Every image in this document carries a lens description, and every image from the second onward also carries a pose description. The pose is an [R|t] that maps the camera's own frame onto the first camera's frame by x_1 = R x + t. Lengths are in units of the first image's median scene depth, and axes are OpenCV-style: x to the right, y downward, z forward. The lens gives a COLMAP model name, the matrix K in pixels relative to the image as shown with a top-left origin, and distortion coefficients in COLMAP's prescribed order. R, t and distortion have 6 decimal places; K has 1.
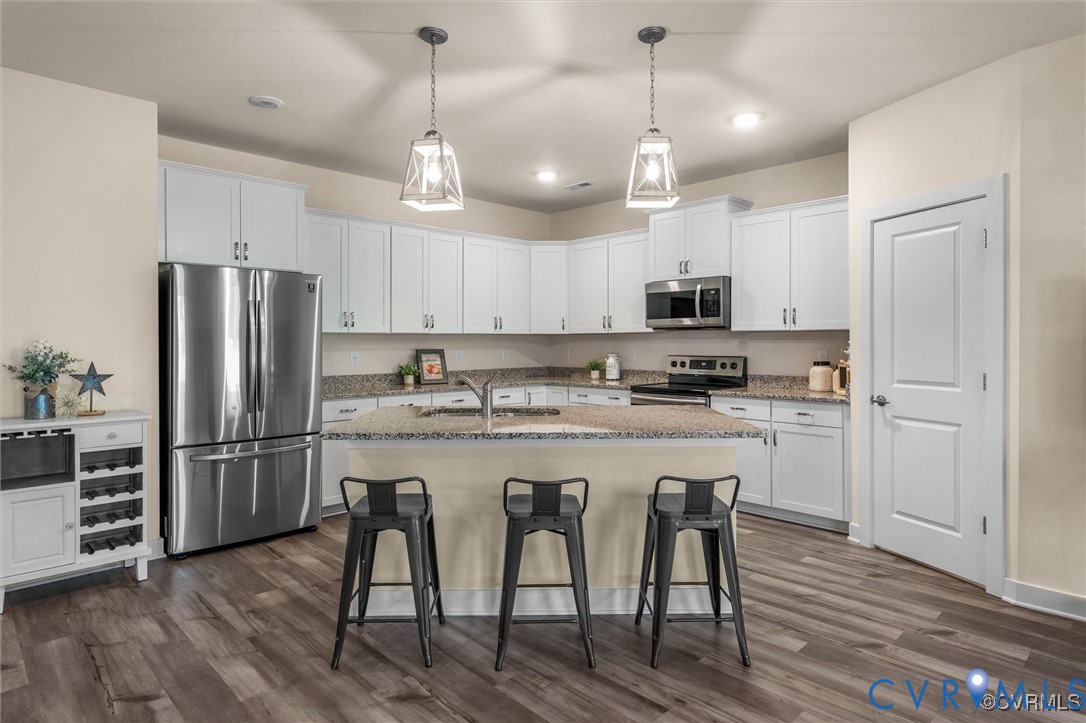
lens RADIAL K [[584.6, 0, 519.8], [0, 584.6, 344.3], [0, 0, 1]] dist [-0.000936, -0.002280]
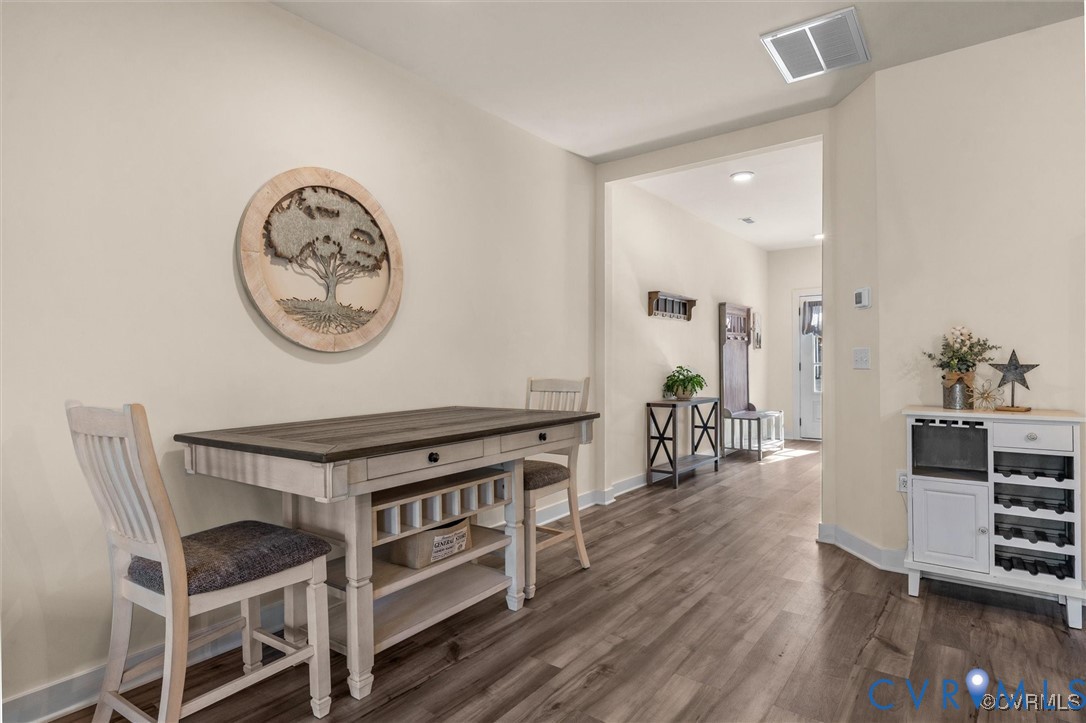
lens RADIAL K [[585.1, 0, 563.3], [0, 585.1, 357.8], [0, 0, 1]] dist [0.005010, -0.000245]
pose [[0.199885, 0.000146, -0.979819, -0.012087], [0.006592, 0.999977, 0.001494, 0.033698], [0.979797, -0.006758, 0.199879, 0.159466]]
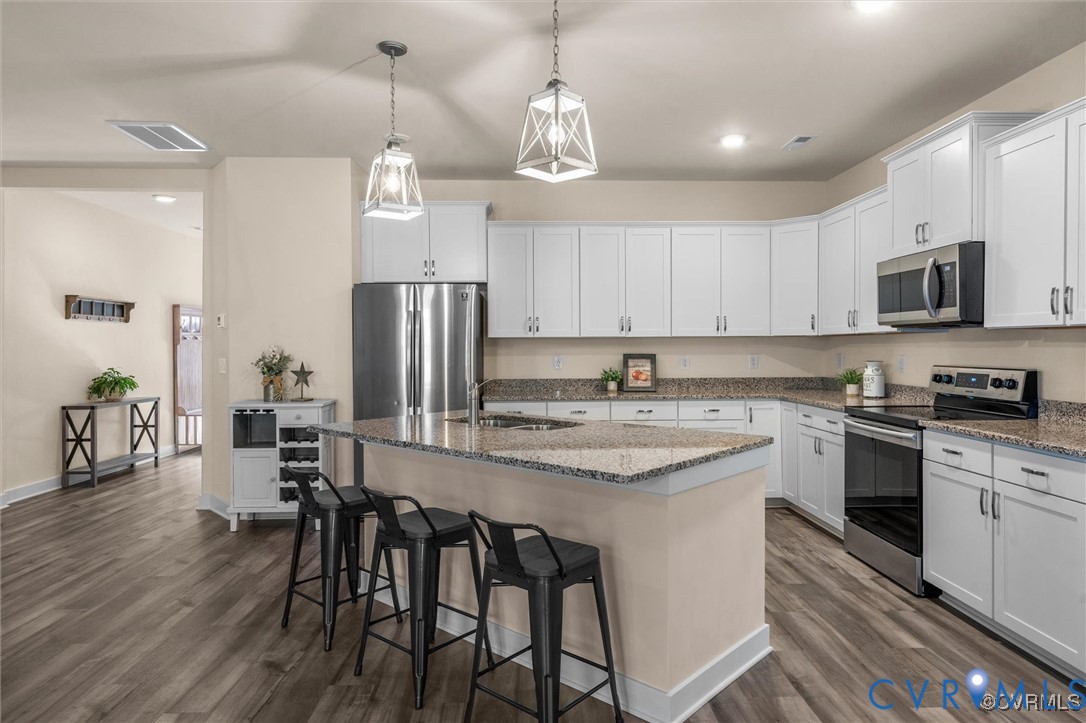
lens RADIAL K [[598.5, 0, 498.7], [0, 598.5, 352.1], [0, 0, 1]] dist [0.002821, 0.001251]
pose [[0.766095, 0.004892, -0.642709, 0.470180], [-0.000390, 0.999974, 0.007146, -0.001899], [0.642728, -0.005224, 0.766077, 0.216551]]
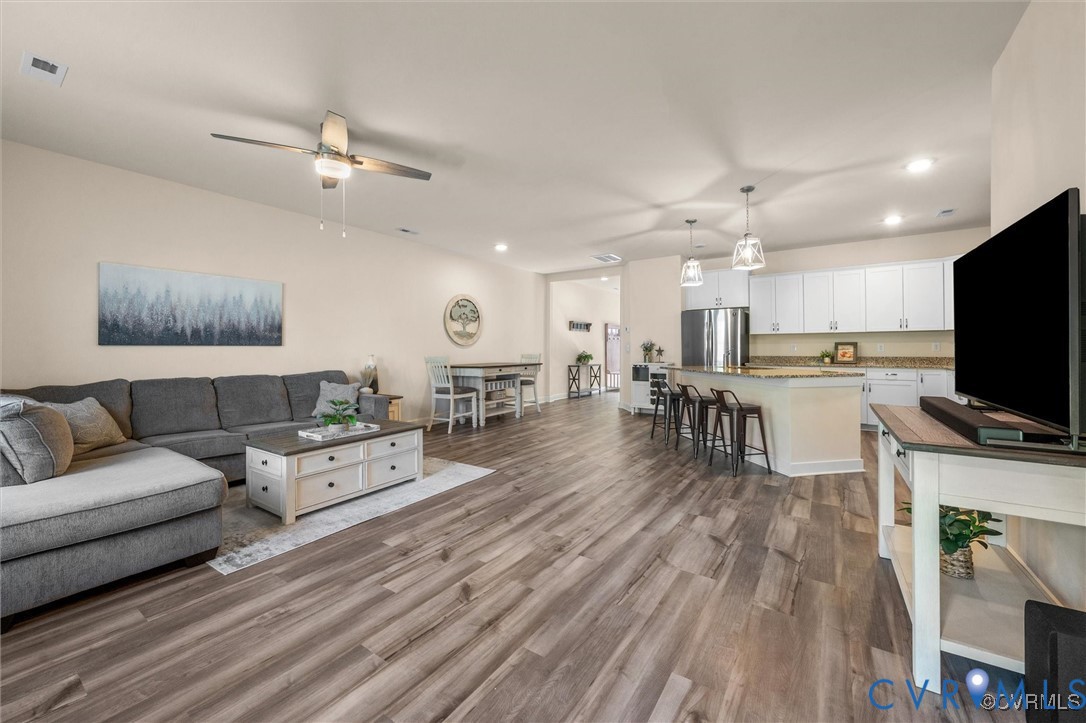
lens RADIAL K [[348.6, 0, 597.5], [0, 348.6, 344.4], [0, 0, 1]] dist [0.003410, -0.000057]
pose [[0.359619, -0.005502, -0.933083, 0.826466], [0.001999, 0.999985, -0.005126, 0.029788], [0.933097, -0.000022, 0.359624, 0.018642]]
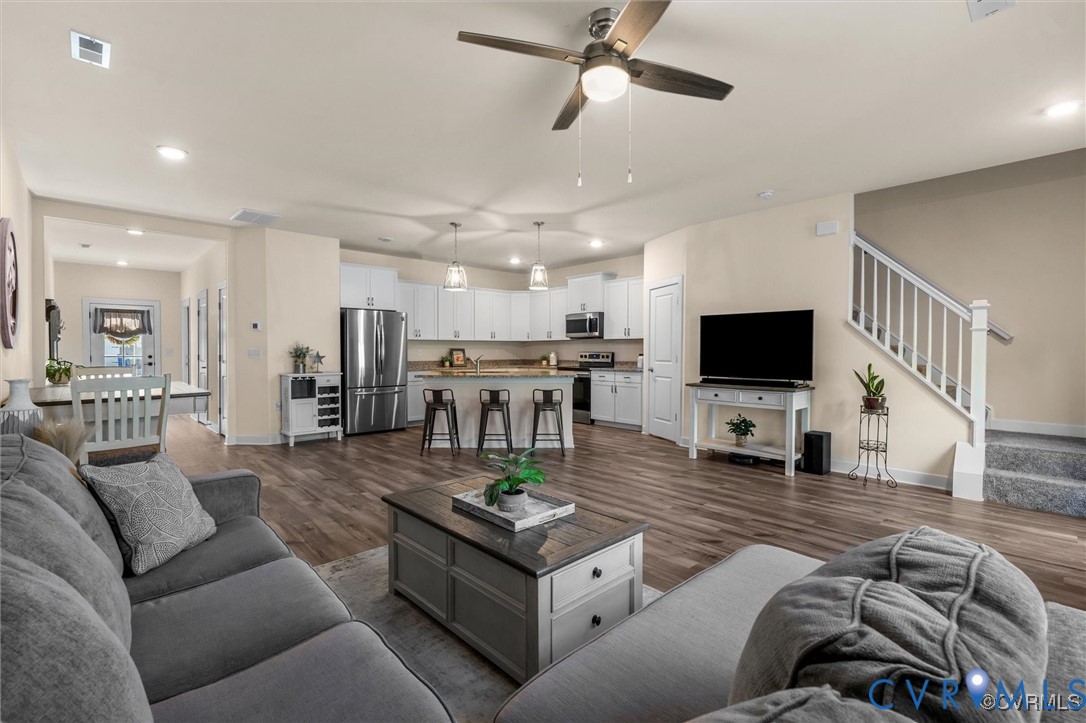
lens RADIAL K [[413.4, 0, 478.9], [0, 413.4, 361.4], [0, 0, 1]] dist [-0.000802, -0.000112]
pose [[0.994003, 0.007866, -0.109068, 0.110218], [-0.004934, 0.999620, 0.027125, 0.021995], [0.109239, -0.026424, 0.993664, -0.589193]]
